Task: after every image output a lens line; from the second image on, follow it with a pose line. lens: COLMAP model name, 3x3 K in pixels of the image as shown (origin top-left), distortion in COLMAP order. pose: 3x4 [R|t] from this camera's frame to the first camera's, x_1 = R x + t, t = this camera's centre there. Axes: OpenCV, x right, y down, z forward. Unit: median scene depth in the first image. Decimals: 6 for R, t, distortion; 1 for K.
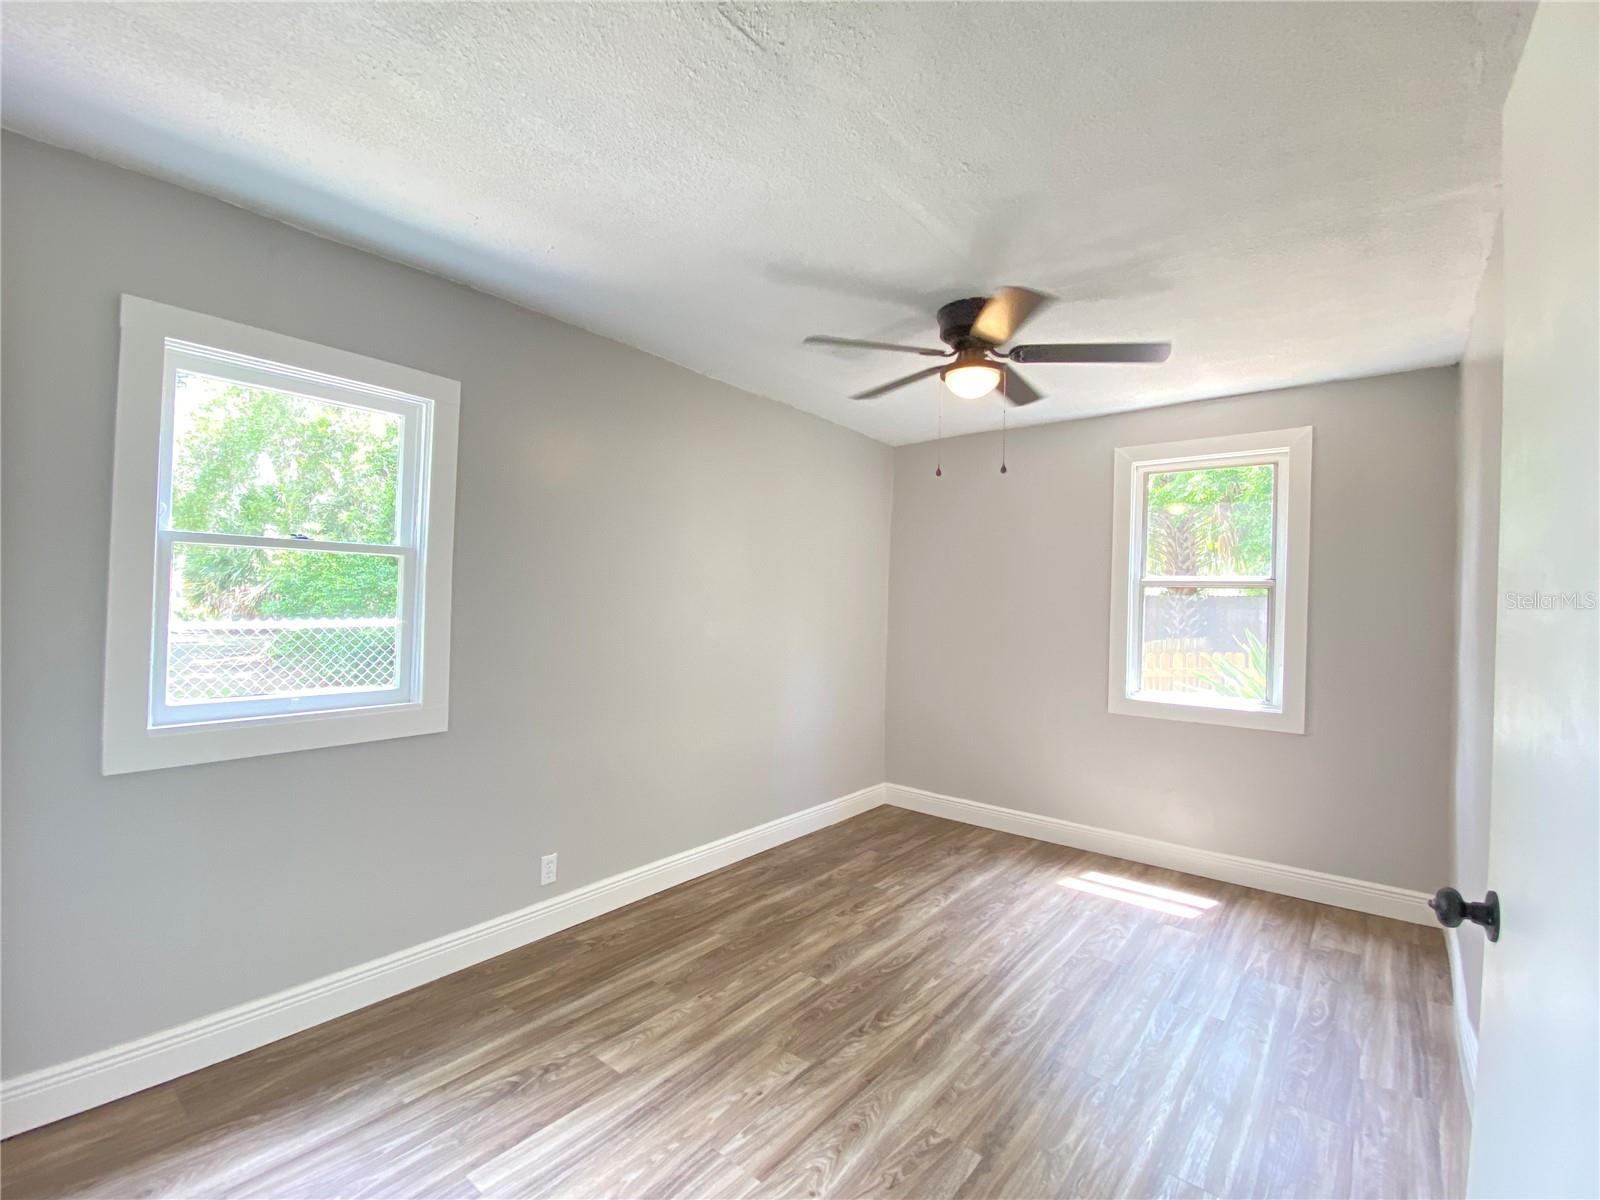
lens RADIAL K [[700.3, 0, 800.0], [0, 700.3, 600.0], [0, 0, 1]] dist [-0.000377, -0.000365]
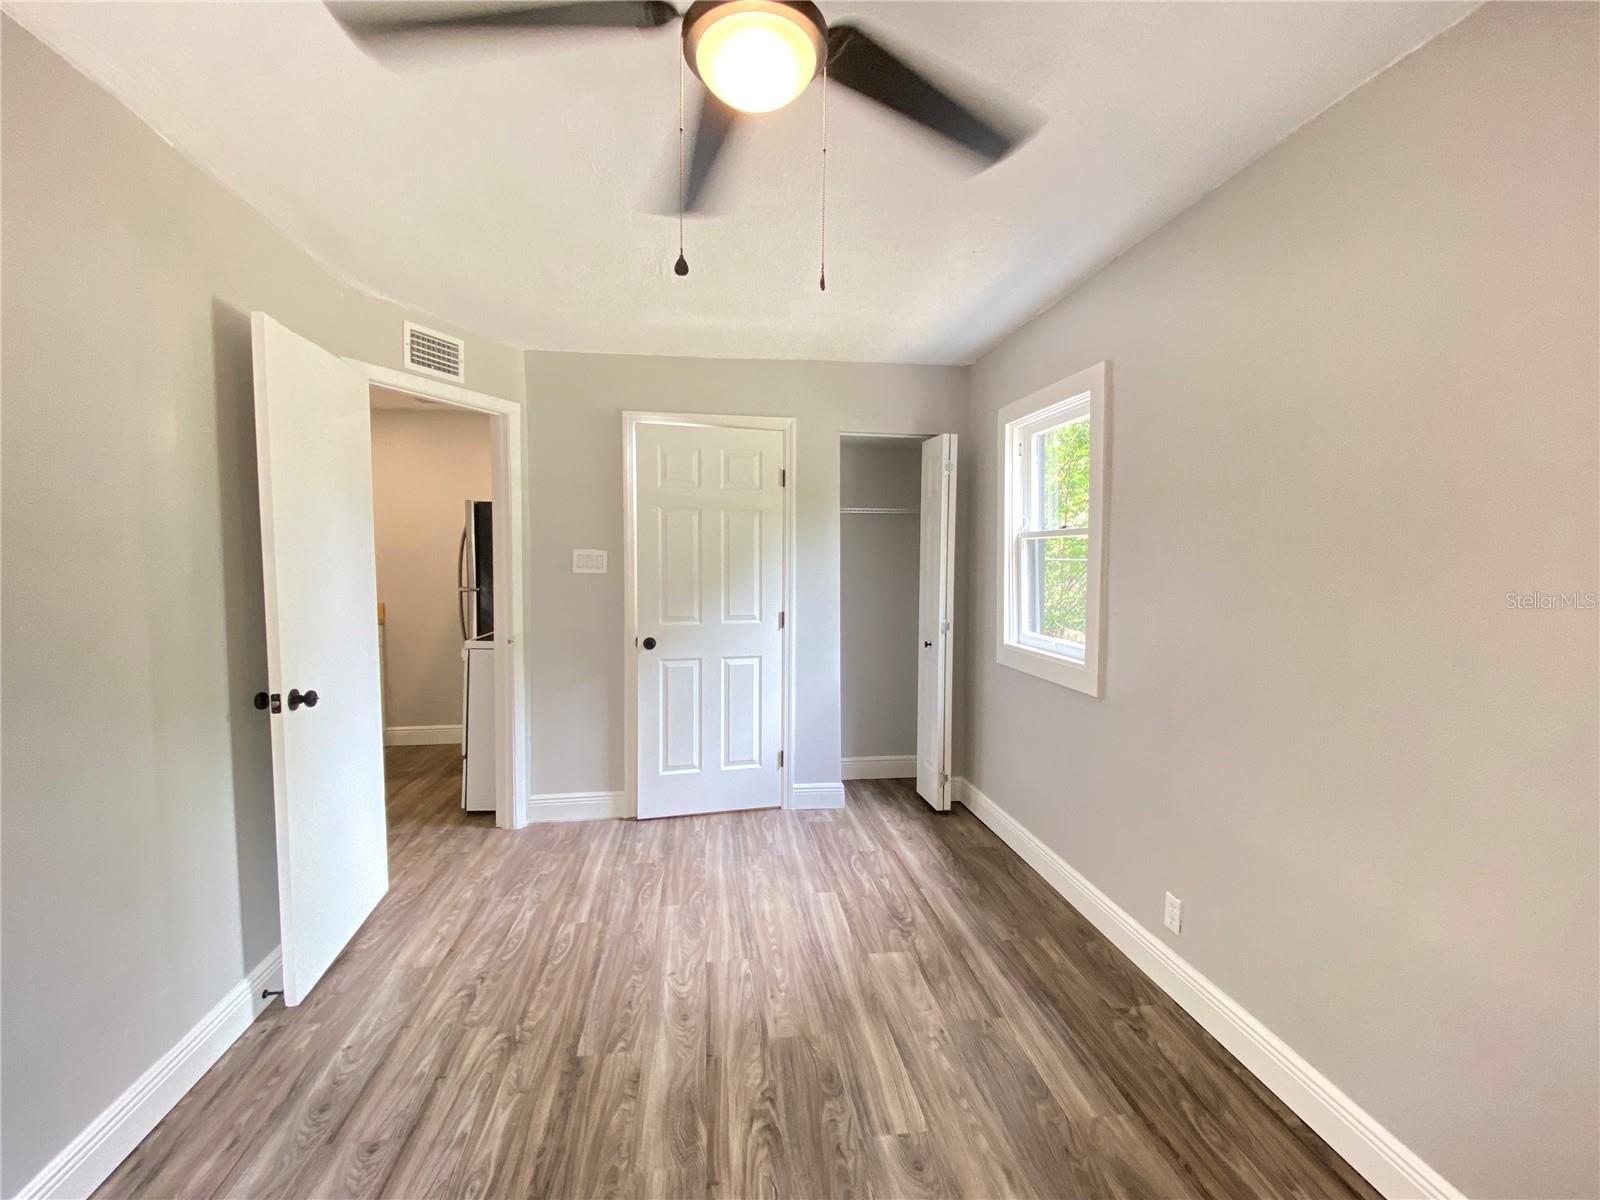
lens RADIAL K [[700.3, 0, 800.0], [0, 700.3, 600.0], [0, 0, 1]] dist [-0.000377, -0.000365]
pose [[-0.670355, 0.021210, -0.741738, 0.713552], [-0.022574, 0.998546, 0.048956, -0.000786], [0.741697, 0.049562, -0.668901, 1.685515]]
